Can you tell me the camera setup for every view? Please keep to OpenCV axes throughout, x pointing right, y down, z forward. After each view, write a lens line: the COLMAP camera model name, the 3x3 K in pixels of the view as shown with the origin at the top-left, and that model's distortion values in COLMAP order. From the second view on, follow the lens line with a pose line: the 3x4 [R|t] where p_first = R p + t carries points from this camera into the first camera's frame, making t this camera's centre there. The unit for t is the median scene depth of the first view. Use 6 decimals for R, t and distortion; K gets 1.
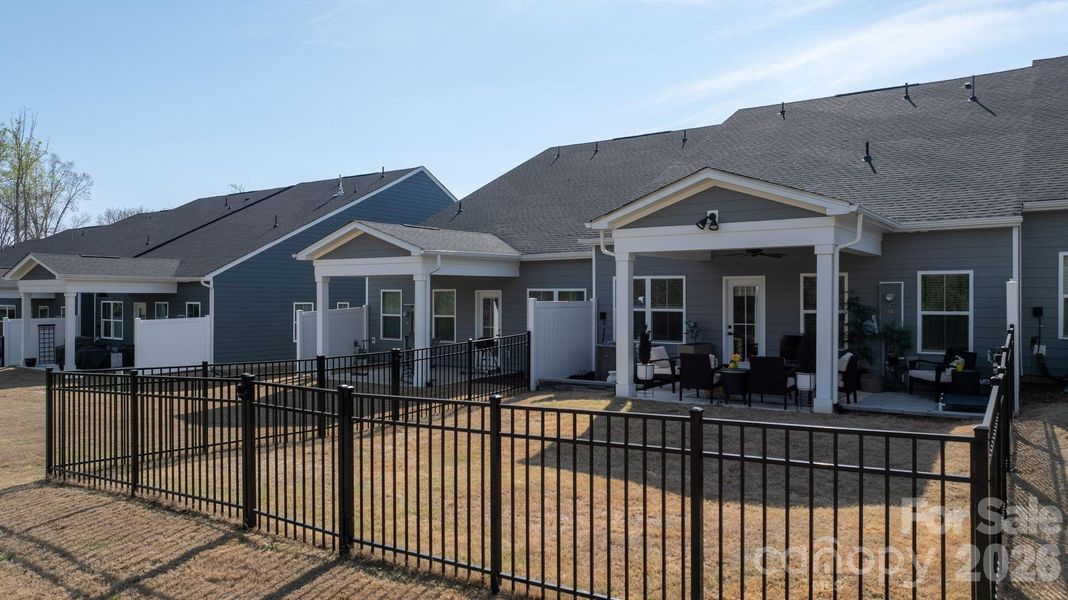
lens RADIAL K [[751.0, 0, 534.0], [0, 751.0, 301.4], [0, 0, 1]] dist [-0.022738, 0.003984]
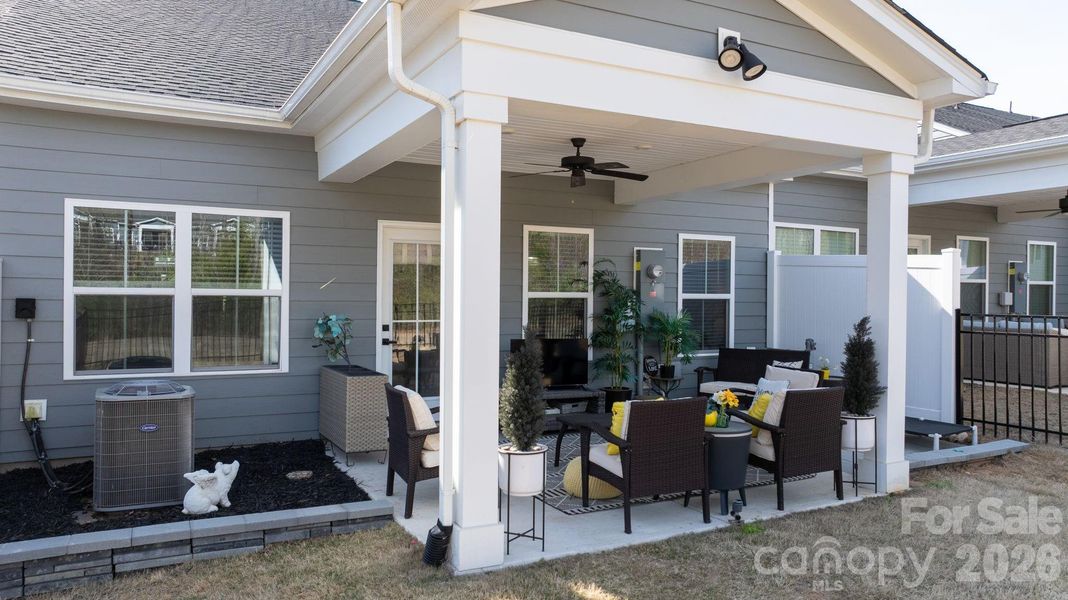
lens RADIAL K [[751.0, 0, 538.7], [0, 751.0, 296.6], [0, 0, 1]] dist [-0.022738, 0.003984]
pose [[0.451137, 0.002298, 0.892452, -0.137655], [-0.003346, 0.999994, -0.000883, 0.016600], [-0.892448, -0.002588, 0.451142, 0.803815]]
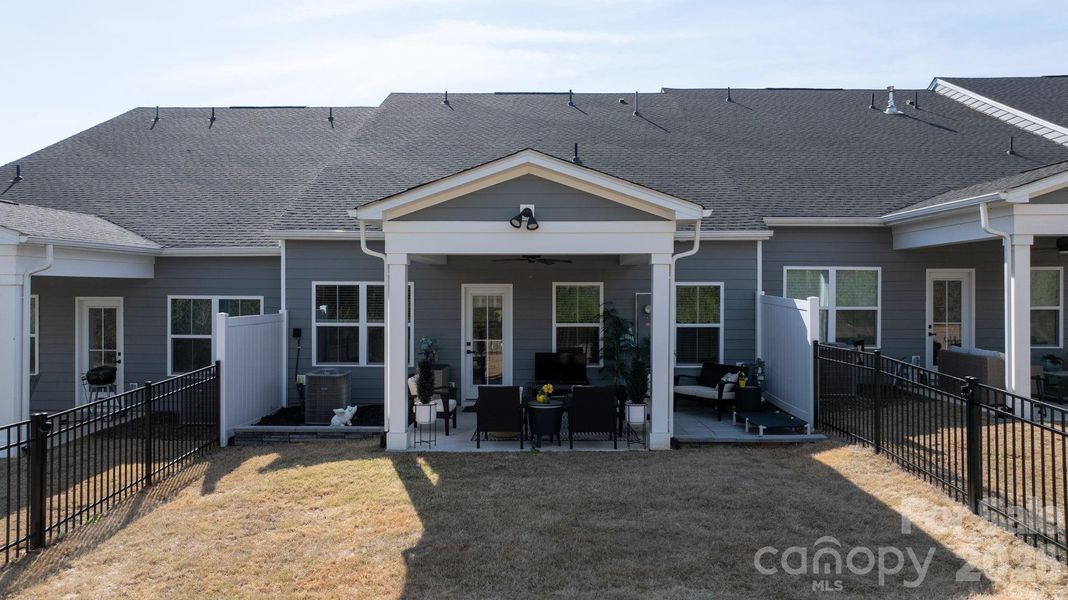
lens RADIAL K [[751.0, 0, 538.7], [0, 751.0, 299.0], [0, 0, 1]] dist [-0.022738, 0.003984]
pose [[0.819328, -0.002001, 0.573321, -0.180043], [0.001026, 0.999997, 0.002023, -0.020613], [-0.573324, -0.001069, 0.819328, 0.305564]]
